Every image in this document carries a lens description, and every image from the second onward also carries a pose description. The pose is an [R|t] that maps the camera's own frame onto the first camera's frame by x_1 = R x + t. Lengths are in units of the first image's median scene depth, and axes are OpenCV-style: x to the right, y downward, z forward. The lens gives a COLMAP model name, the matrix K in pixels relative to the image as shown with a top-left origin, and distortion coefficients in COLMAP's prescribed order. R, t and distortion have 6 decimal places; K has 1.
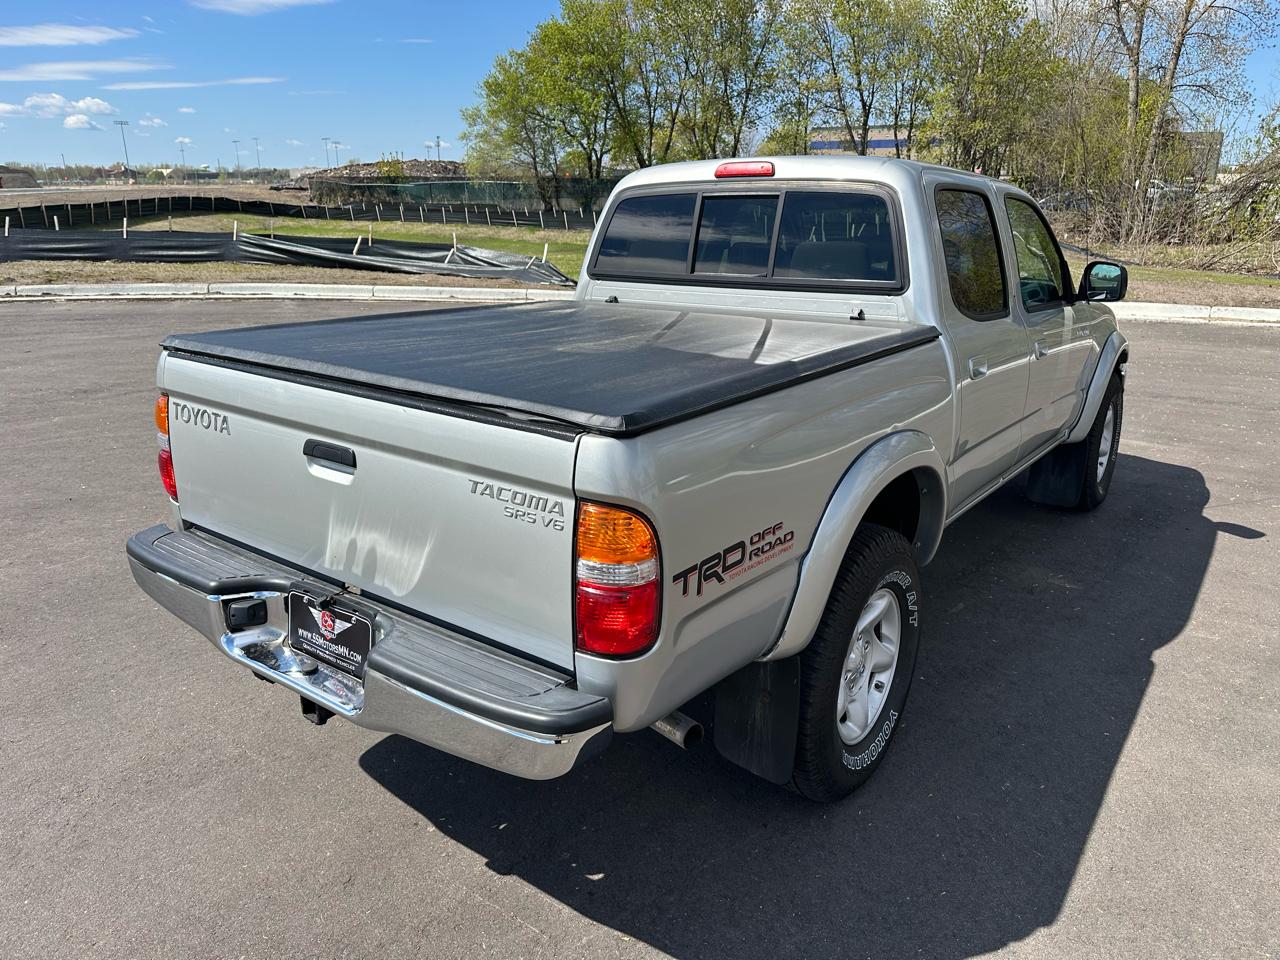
lens RADIAL K [[911.7, 0, 654.1], [0, 911.7, 474.6], [0, 0, 1]] dist [0.006671, -0.007946]
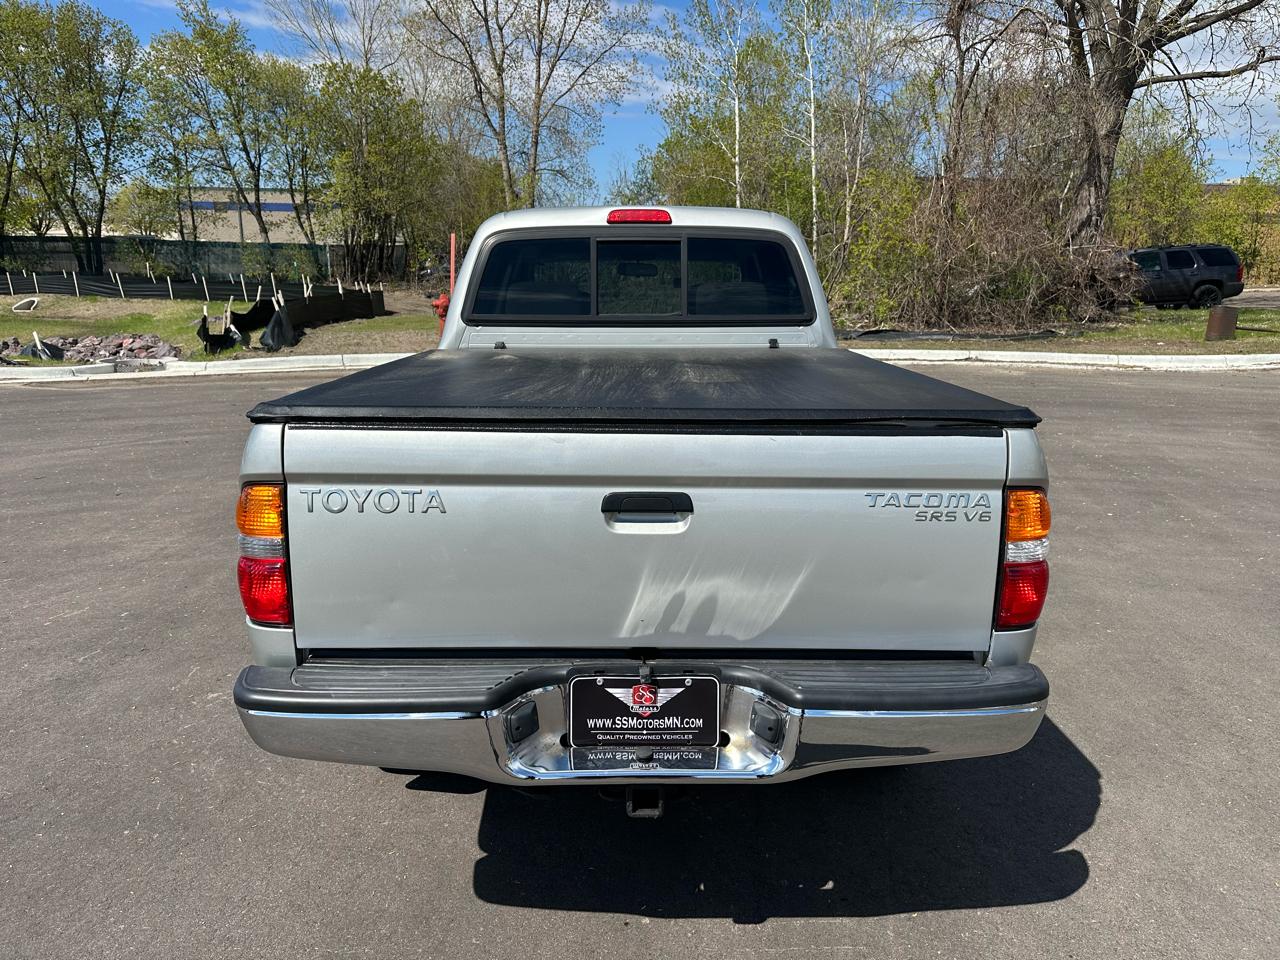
lens RADIAL K [[903.4, 0, 649.8], [0, 903.4, 480.5], [0, 0, 1]] dist [0.037404, -0.042756]
pose [[0.799316, -0.133984, 0.585784, -0.531741], [0.168914, 0.985618, -0.005051, -0.024839], [-0.576682, 0.102984, 0.810452, 0.168582]]
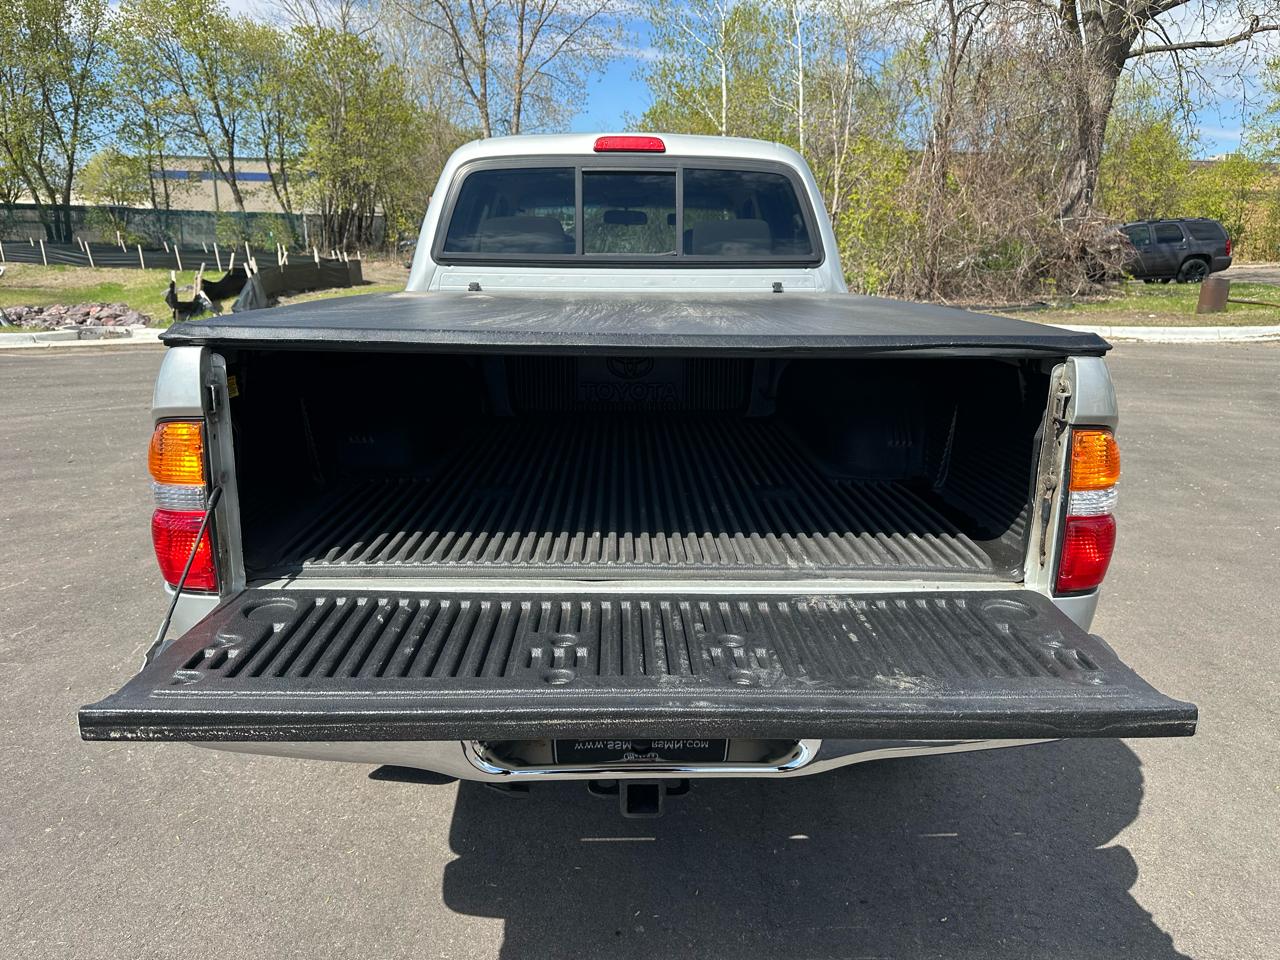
lens RADIAL K [[911.7, 0, 654.1], [0, 911.7, 474.6], [0, 0, 1]] dist [0.006671, -0.007946]
pose [[0.786404, -0.144236, 0.600637, -0.488899], [0.167838, 0.985669, 0.016950, -0.006514], [-0.594474, 0.087480, 0.799342, 0.245677]]
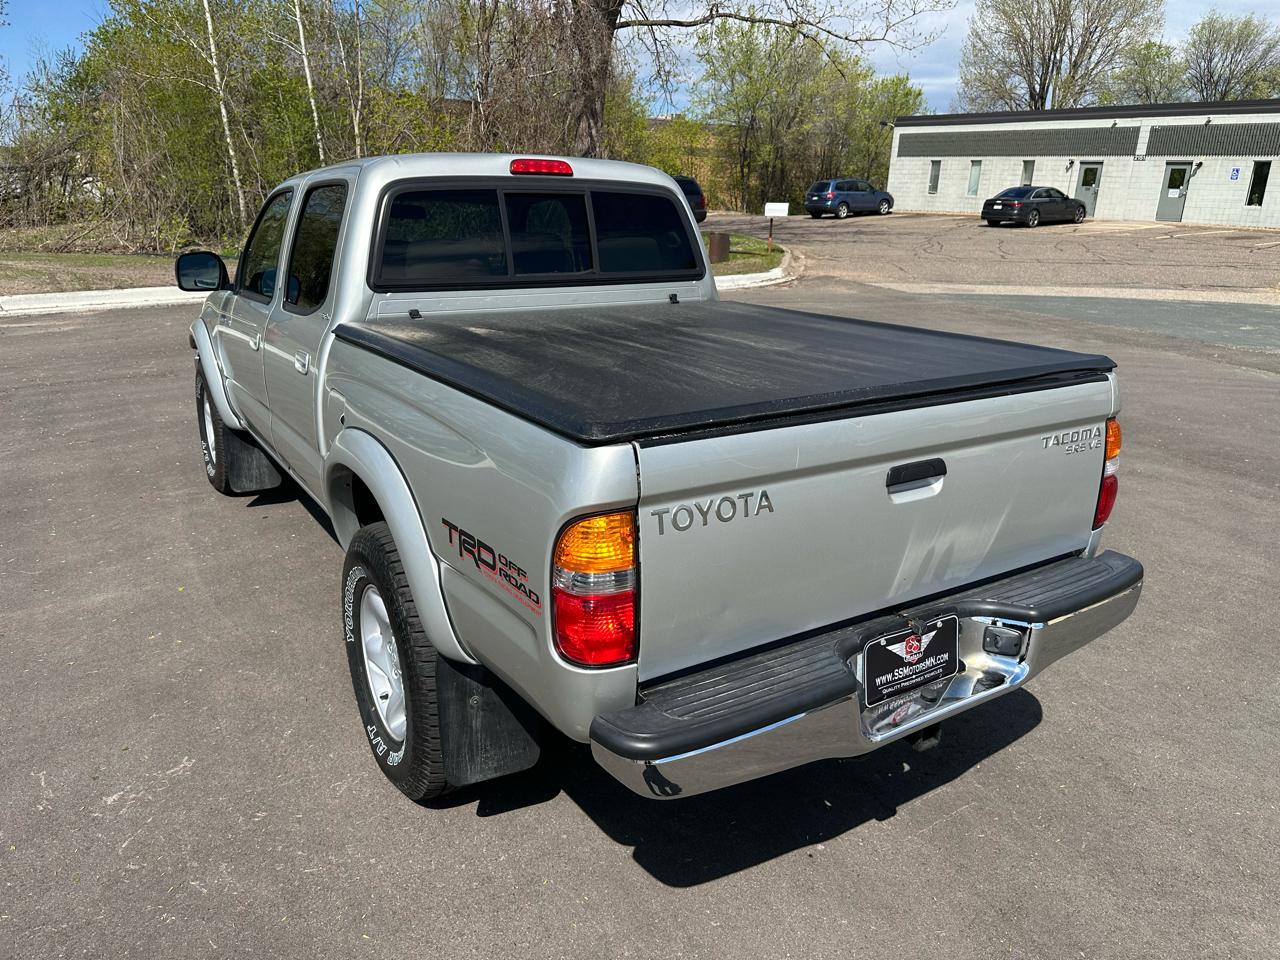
lens RADIAL K [[916.7, 0, 650.1], [0, 916.7, 484.4], [0, 0, 1]] dist [-0.006068, -0.007928]
pose [[0.360883, -0.274543, 0.891286, -0.816088], [0.246908, 0.949713, 0.192567, -0.165788], [-0.899333, 0.150572, 0.410522, 0.523161]]
